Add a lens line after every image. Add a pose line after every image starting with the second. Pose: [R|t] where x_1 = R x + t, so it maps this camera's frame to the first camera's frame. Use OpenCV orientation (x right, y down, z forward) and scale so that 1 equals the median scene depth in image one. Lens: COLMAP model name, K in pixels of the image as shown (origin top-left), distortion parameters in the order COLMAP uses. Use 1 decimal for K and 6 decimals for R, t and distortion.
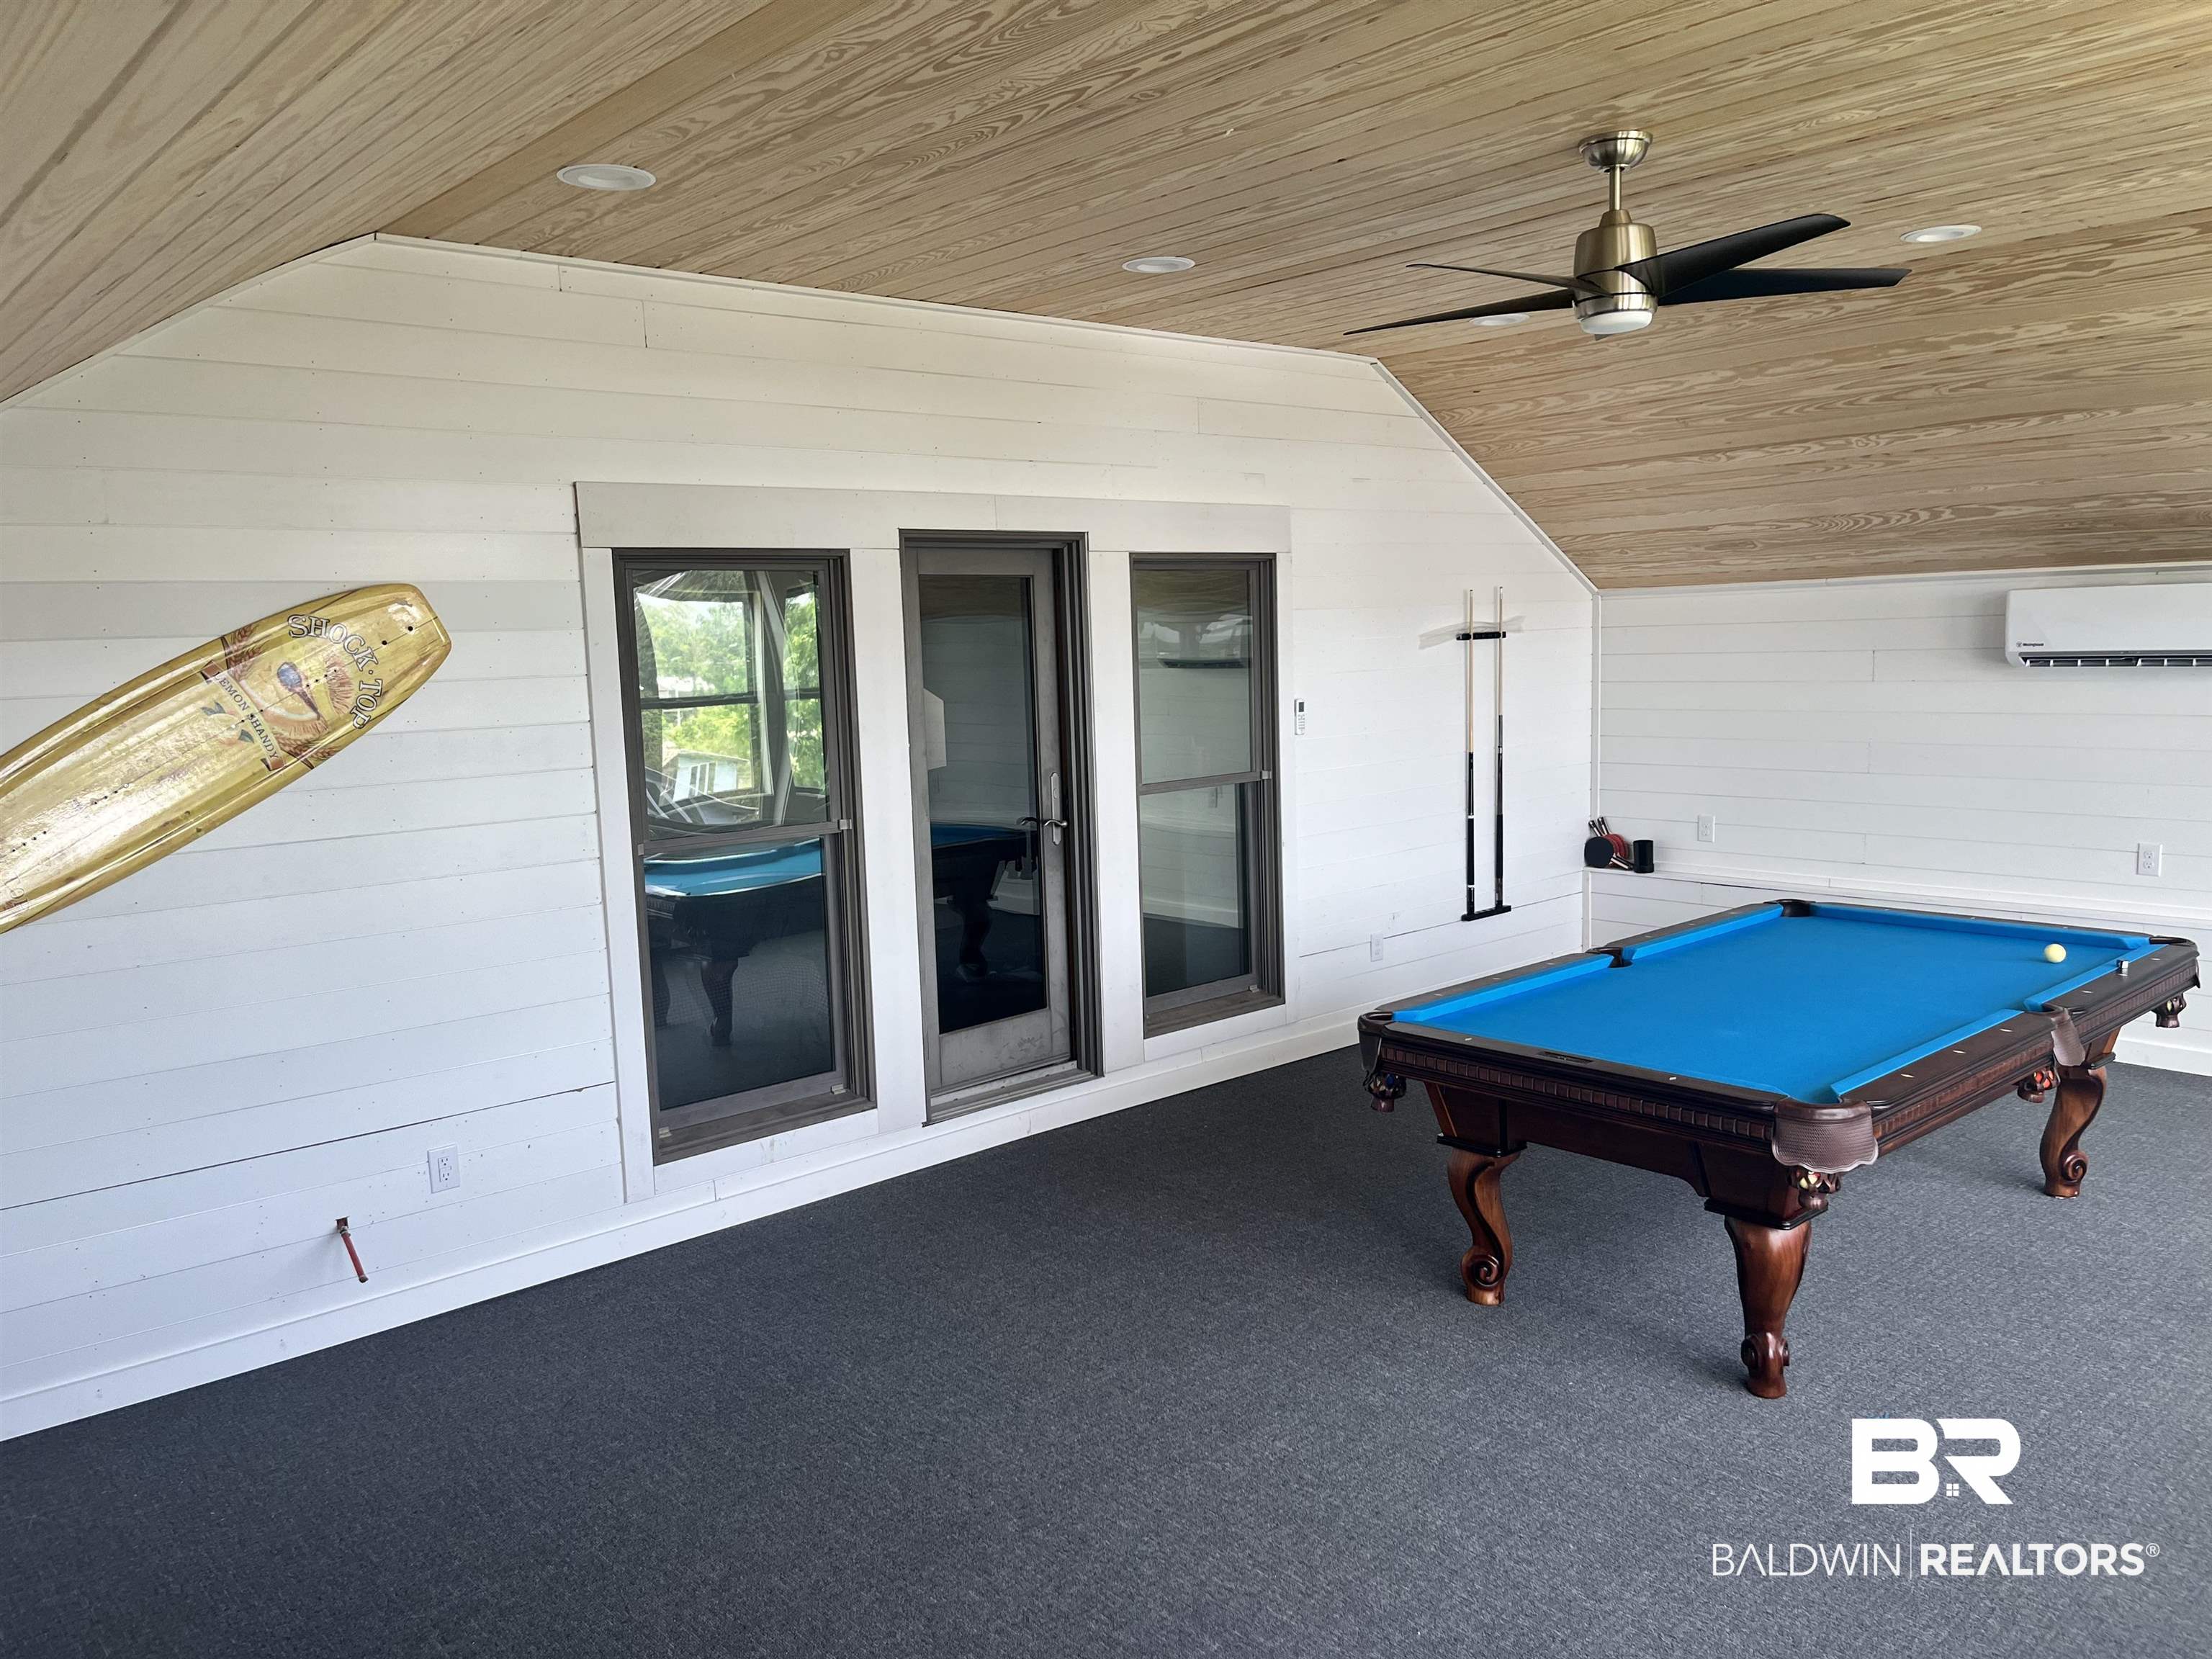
lens RADIAL K [[1674.8, 0, 1108.6], [0, 1674.8, 825.6], [0, 0, 1]] dist [0.016147, -0.003188]
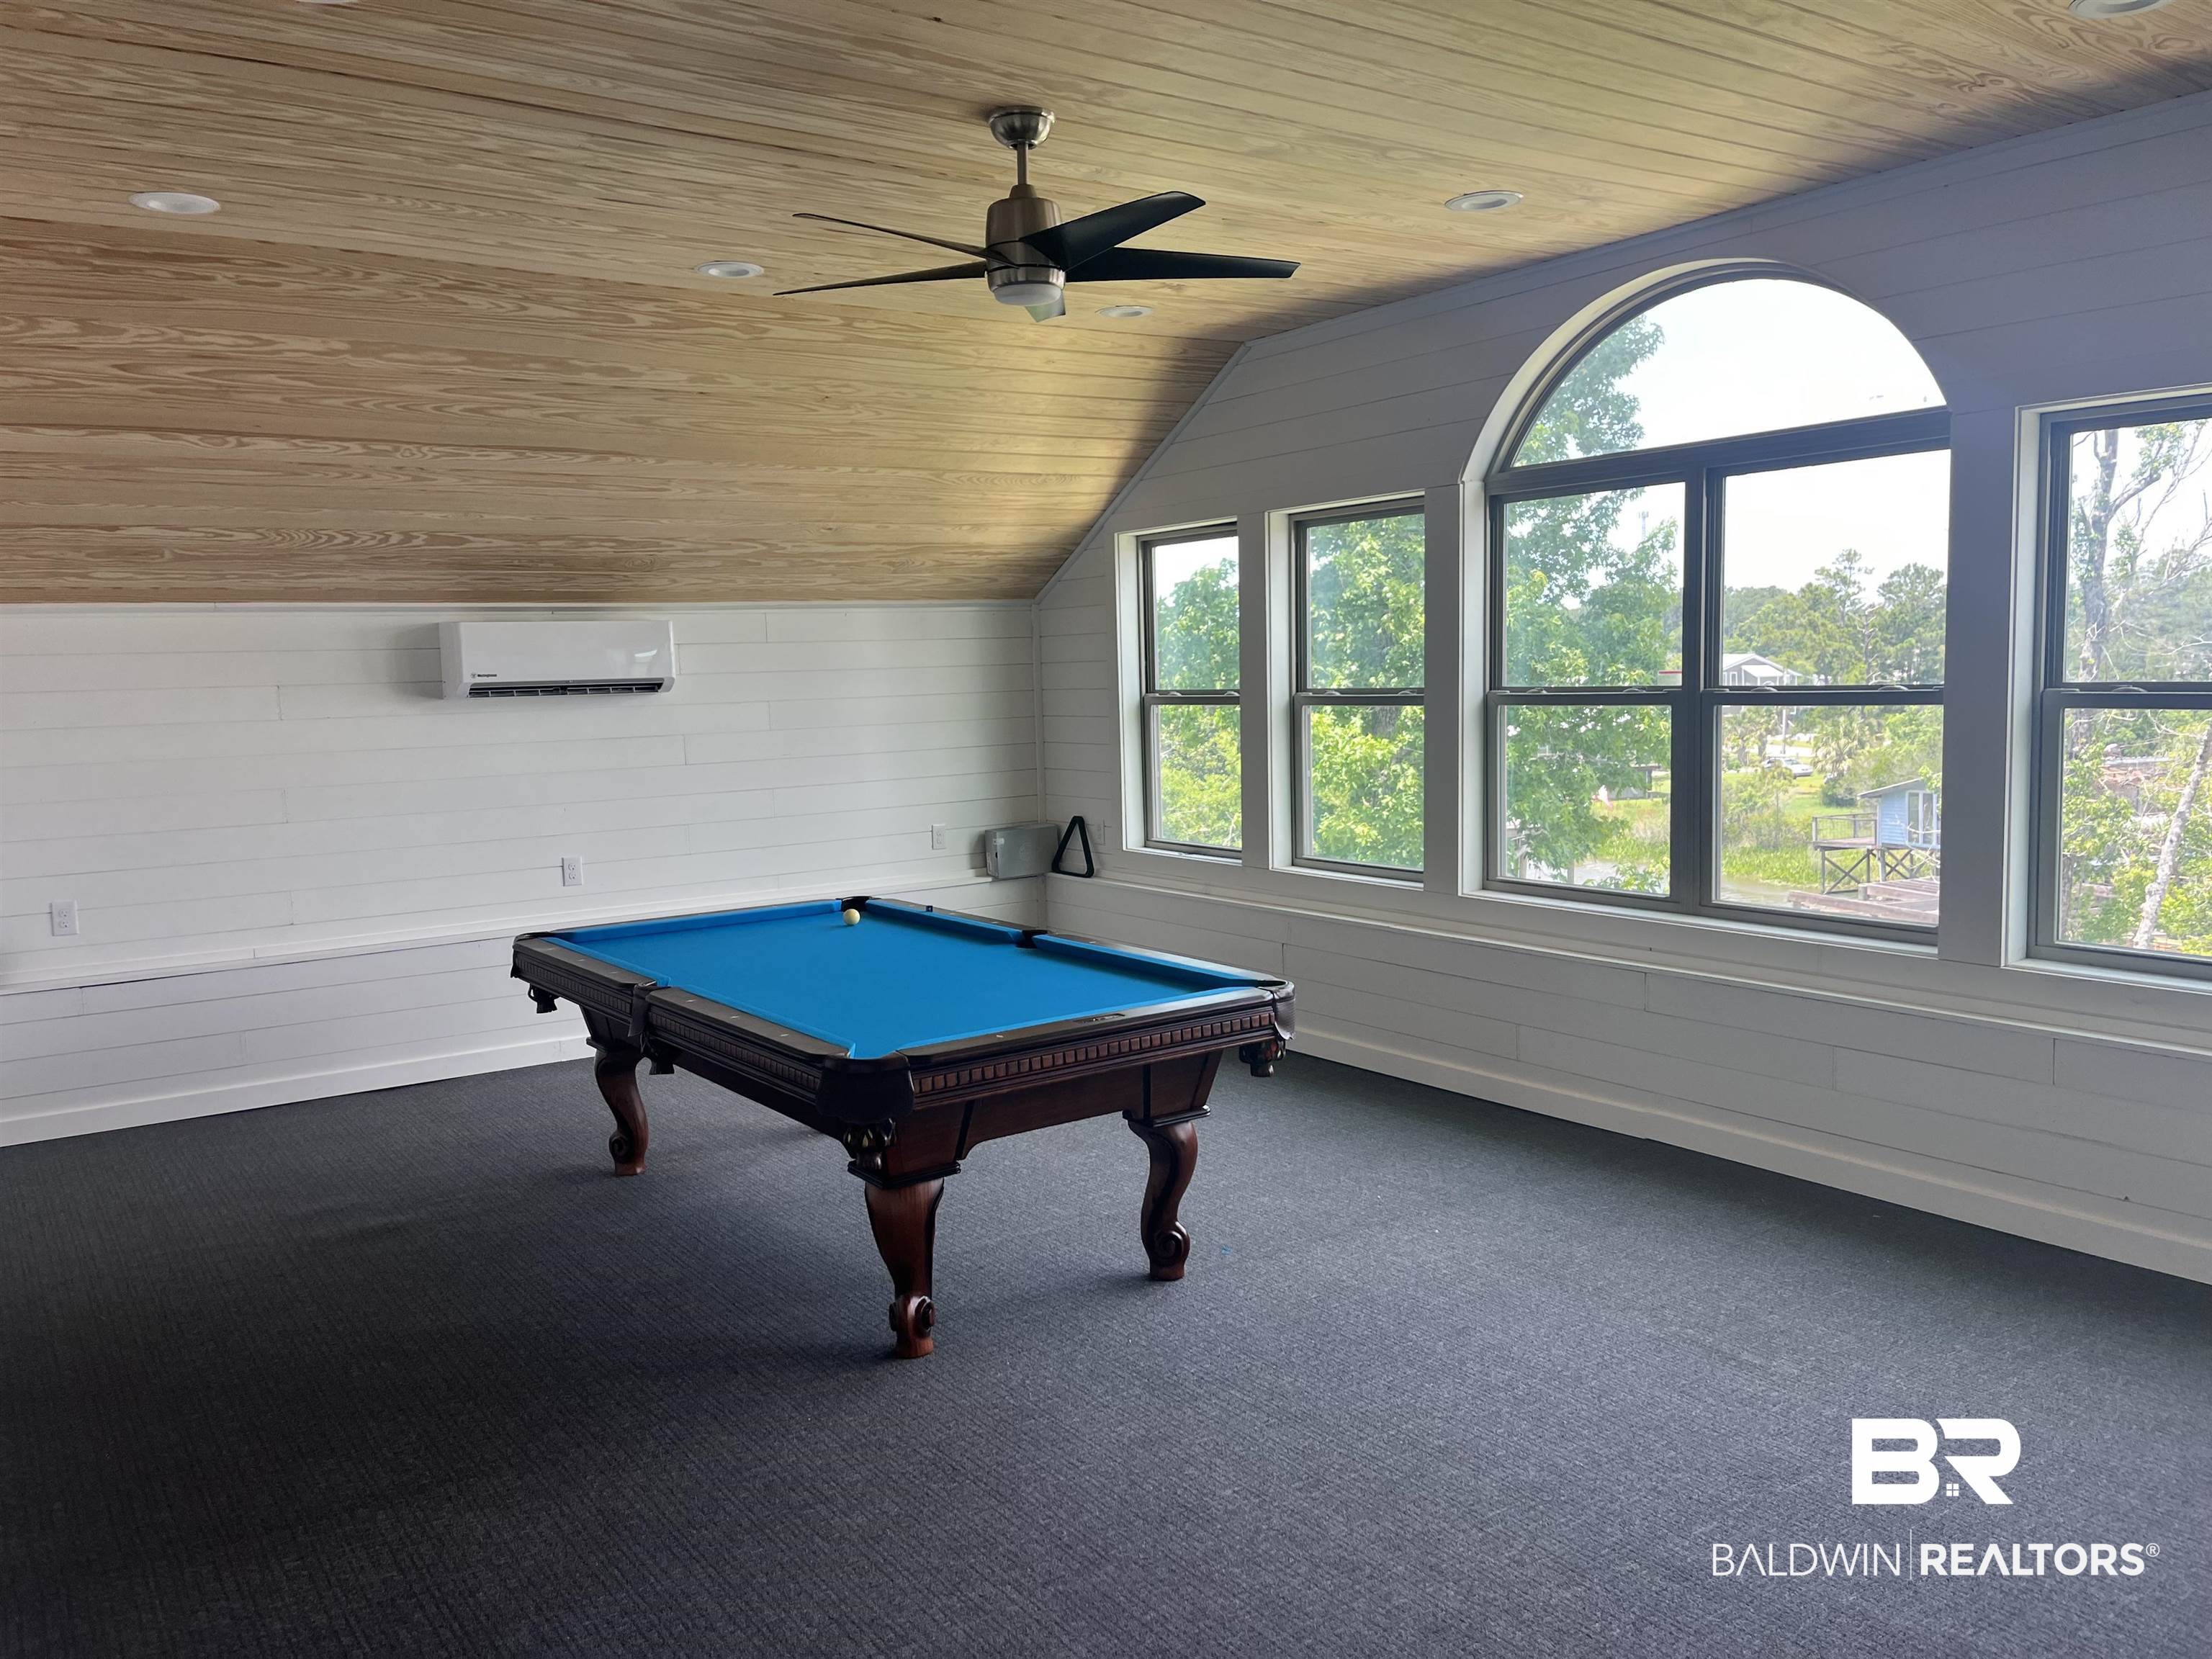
lens RADIAL K [[1674.8, 0, 1117.3], [0, 1674.8, 835.5], [0, 0, 1]] dist [0.016147, -0.003188]
pose [[0.099966, -0.073219, 0.992293, -0.453739], [0.137842, 0.988691, 0.059067, -0.019480], [-0.985397, 0.130875, 0.108928, 0.546119]]
